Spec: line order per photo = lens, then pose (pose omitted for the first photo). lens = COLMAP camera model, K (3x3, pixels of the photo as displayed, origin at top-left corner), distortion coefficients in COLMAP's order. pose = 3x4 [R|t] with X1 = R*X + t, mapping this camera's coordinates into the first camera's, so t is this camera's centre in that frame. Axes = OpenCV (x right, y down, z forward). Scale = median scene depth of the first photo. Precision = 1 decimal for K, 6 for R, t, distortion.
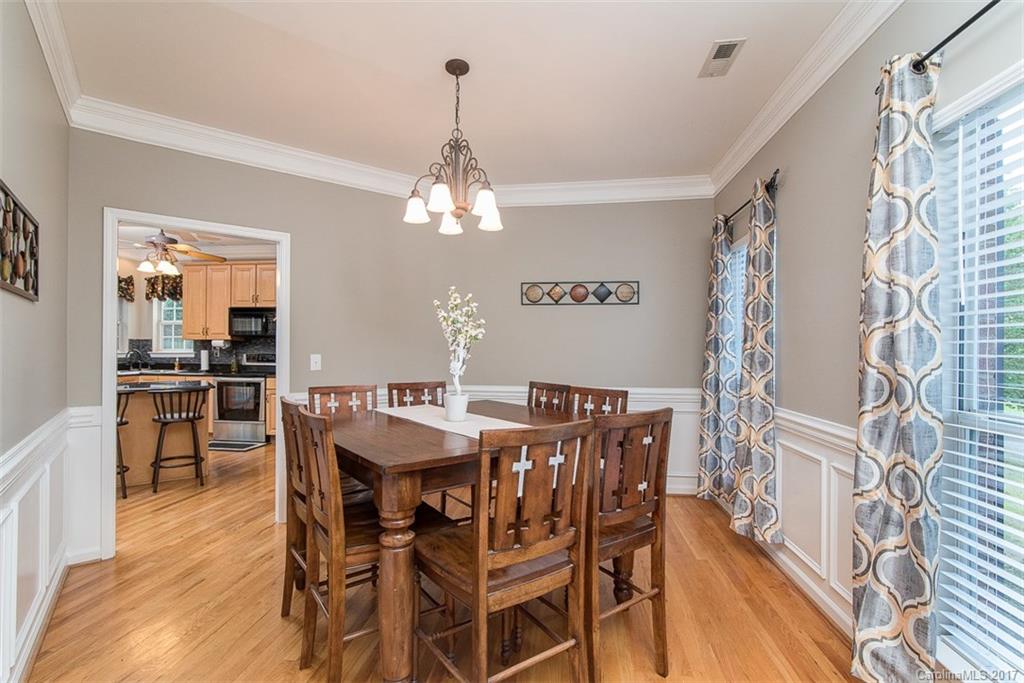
lens RADIAL K [[469.9, 0, 516.2], [0, 469.9, 345.2], [0, 0, 1]] dist [-0.010733, 0.001251]
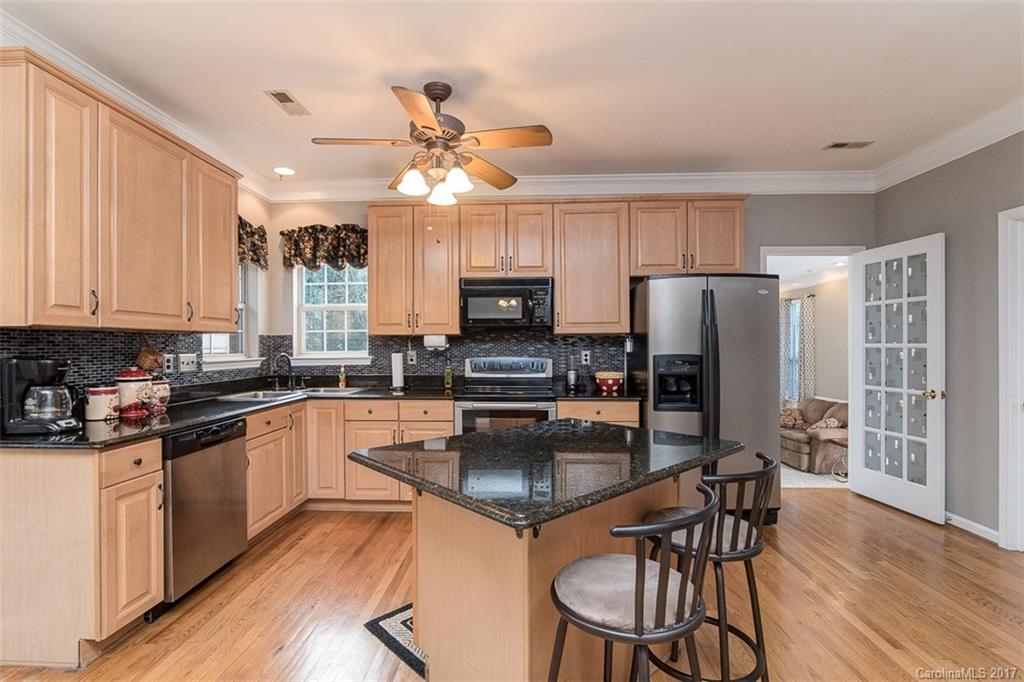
lens RADIAL K [[469.9, 0, 506.3], [0, 469.9, 345.6], [0, 0, 1]] dist [-0.010733, 0.001251]
pose [[0.996593, -0.009387, 0.081938, -1.152472], [0.008897, 0.999940, 0.006341, -0.002161], [-0.081993, -0.005590, 0.996617, 0.794903]]
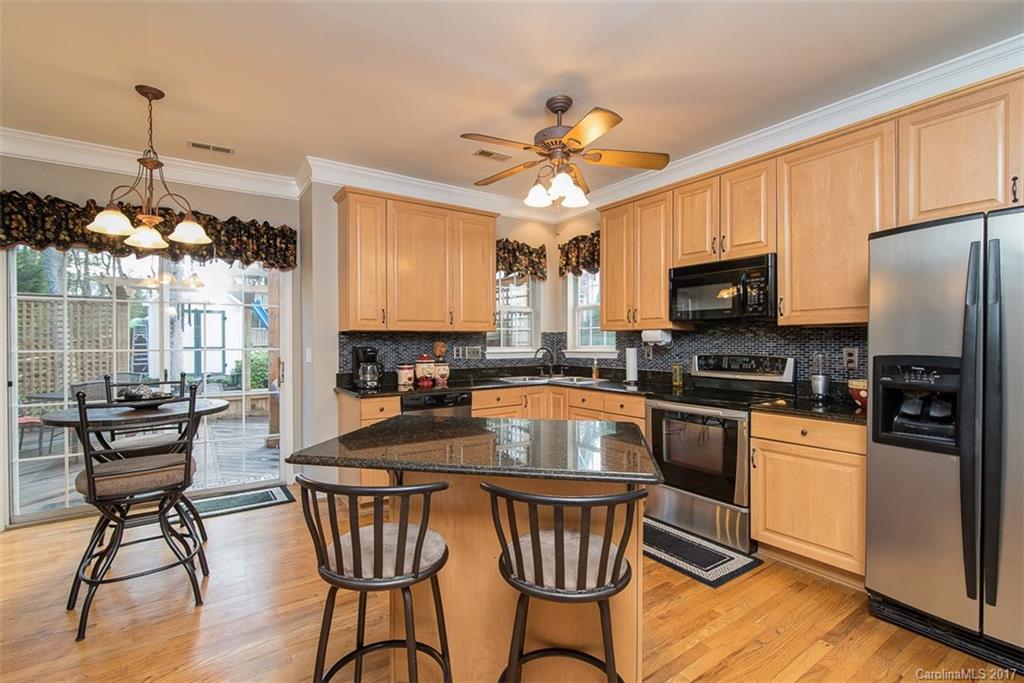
lens RADIAL K [[469.9, 0, 507.1], [0, 469.9, 347.3], [0, 0, 1]] dist [-0.010733, 0.001251]
pose [[0.662129, 0.001688, -0.749388, -0.633058], [0.010906, 0.999870, 0.011888, 0.002235], [0.749310, -0.016044, 0.662025, 0.951445]]
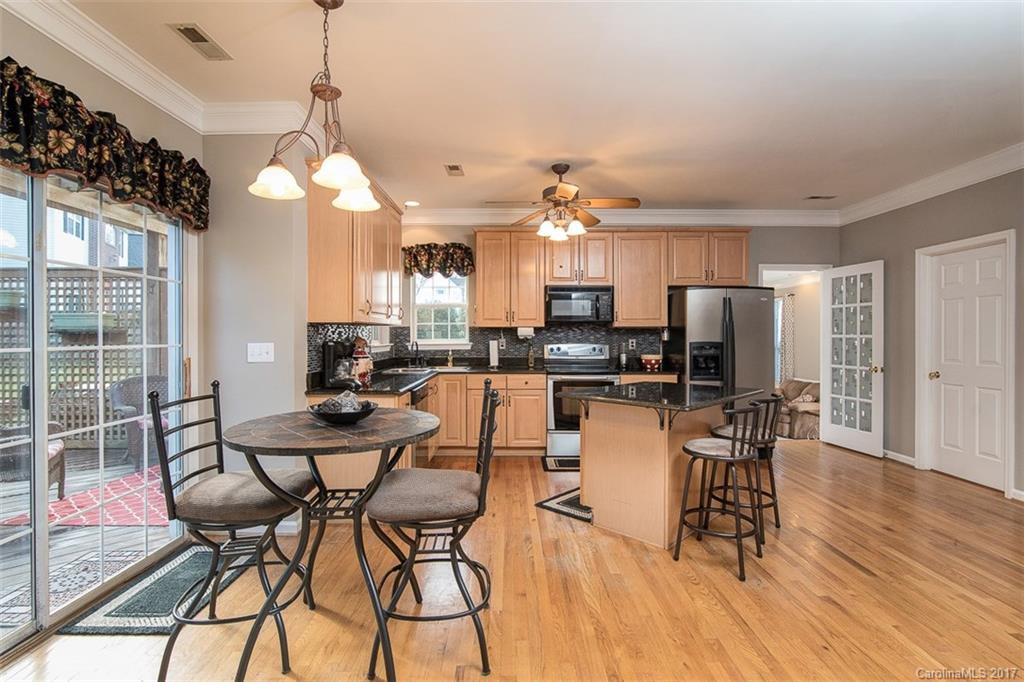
lens RADIAL K [[469.9, 0, 512.2], [0, 469.9, 336.5], [0, 0, 1]] dist [-0.010733, 0.001251]
pose [[0.991547, -0.005864, 0.129616, -1.472477], [0.004771, 0.999950, 0.008739, -0.005137], [-0.129661, -0.008047, 0.991526, 0.421361]]
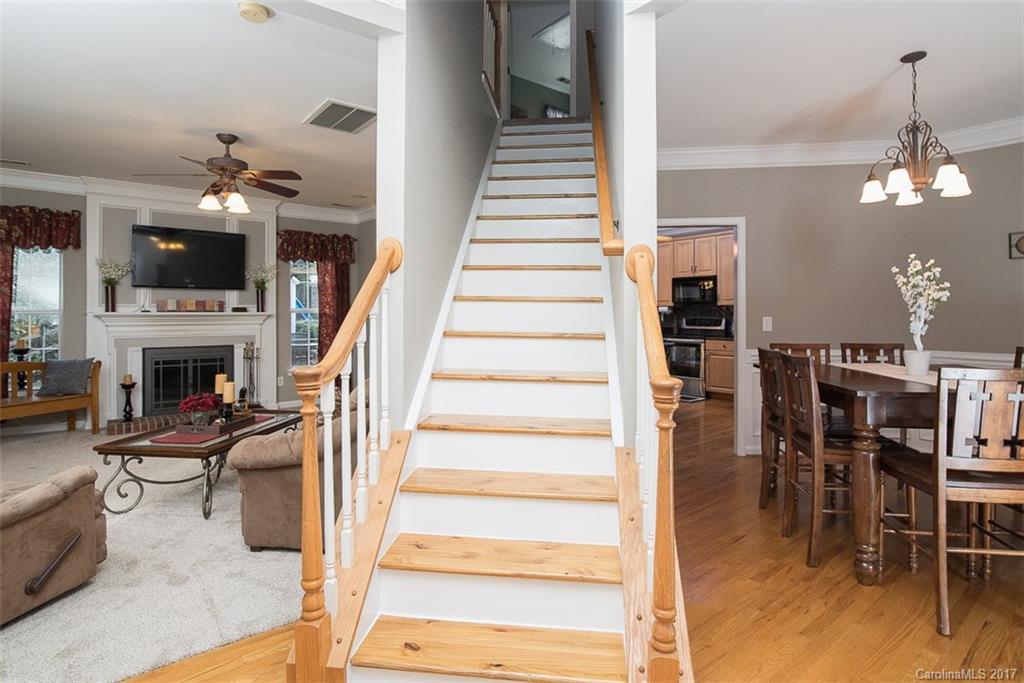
lens RADIAL K [[522.0, 0, 513.8], [0, 522.0, 314.1], [0, 0, 1]] dist [-0.023385, 0.002071]
pose [[0.705563, -0.005879, -0.708623, 0.041644], [0.010358, 0.999944, 0.002018, 0.002674], [0.708572, -0.008764, 0.705585, -0.355128]]
